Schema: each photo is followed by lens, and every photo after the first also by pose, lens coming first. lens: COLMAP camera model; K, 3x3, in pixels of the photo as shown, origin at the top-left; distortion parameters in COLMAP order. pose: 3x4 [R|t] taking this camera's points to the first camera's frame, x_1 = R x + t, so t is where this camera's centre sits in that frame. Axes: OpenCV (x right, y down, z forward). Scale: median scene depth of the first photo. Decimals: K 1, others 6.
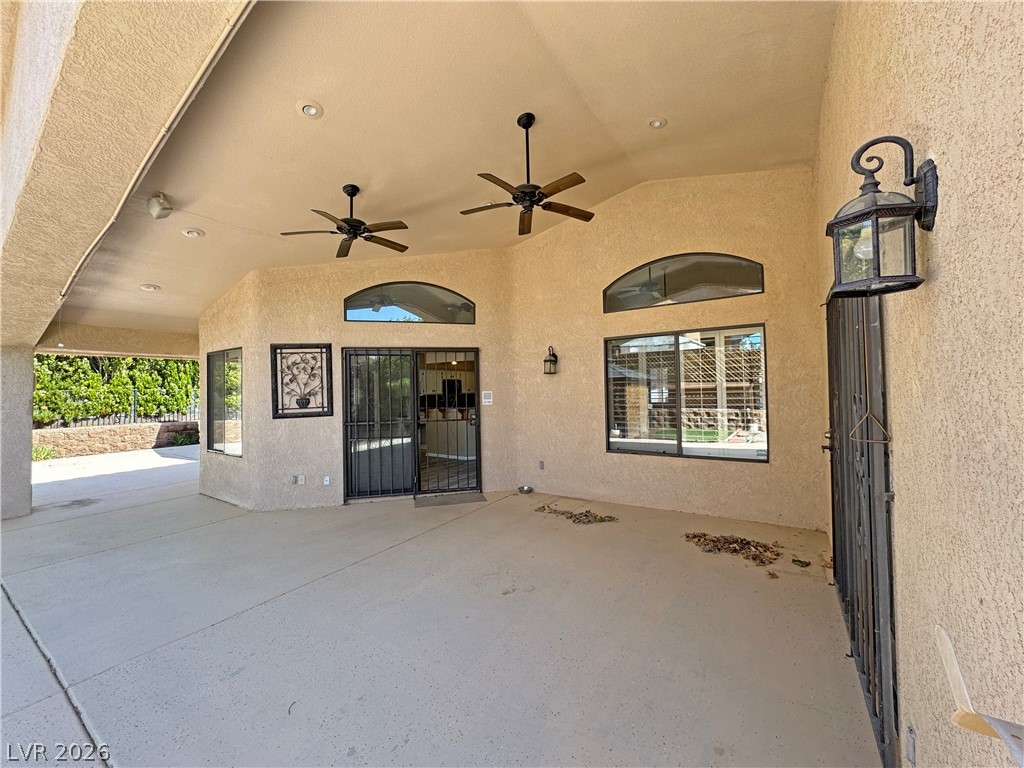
lens RADIAL K [[408.8, 0, 511.7], [0, 408.8, 382.9], [0, 0, 1]] dist [-0.001072, 0.000024]
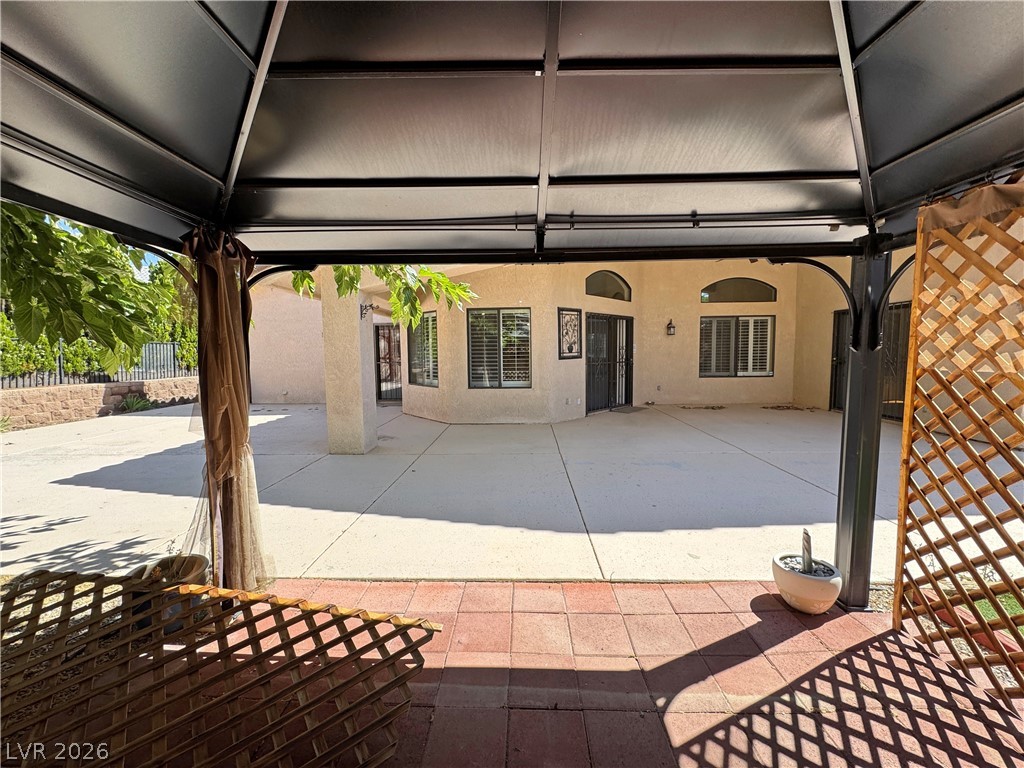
lens RADIAL K [[408.8, 0, 515.4], [0, 408.8, 383.8], [0, 0, 1]] dist [-0.001072, 0.000024]
pose [[0.845572, -0.030114, 0.533012, -1.442926], [-0.016037, 0.996524, 0.081744, 0.055904], [-0.533621, -0.077668, 0.842150, -0.135085]]
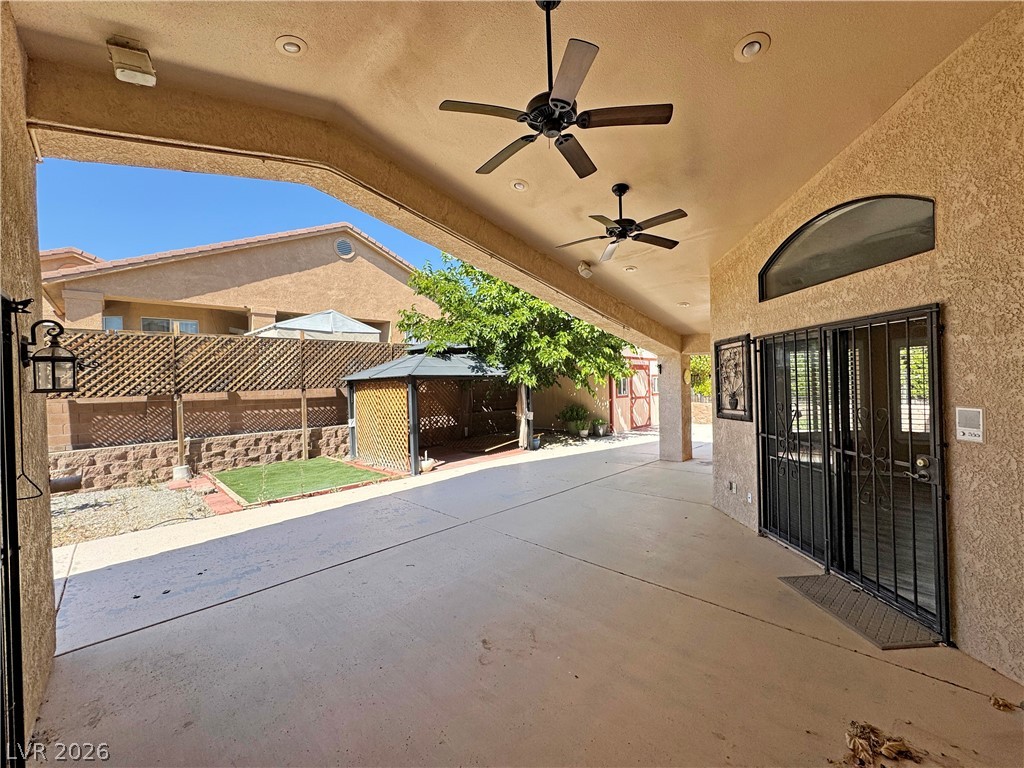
lens RADIAL K [[408.8, 0, 511.0], [0, 408.8, 385.3], [0, 0, 1]] dist [-0.001072, 0.000024]
pose [[-0.213657, 0.032044, -0.976383, 0.461123], [0.051555, 0.998439, 0.021486, -0.035372], [0.975547, -0.045747, -0.214975, 0.708280]]
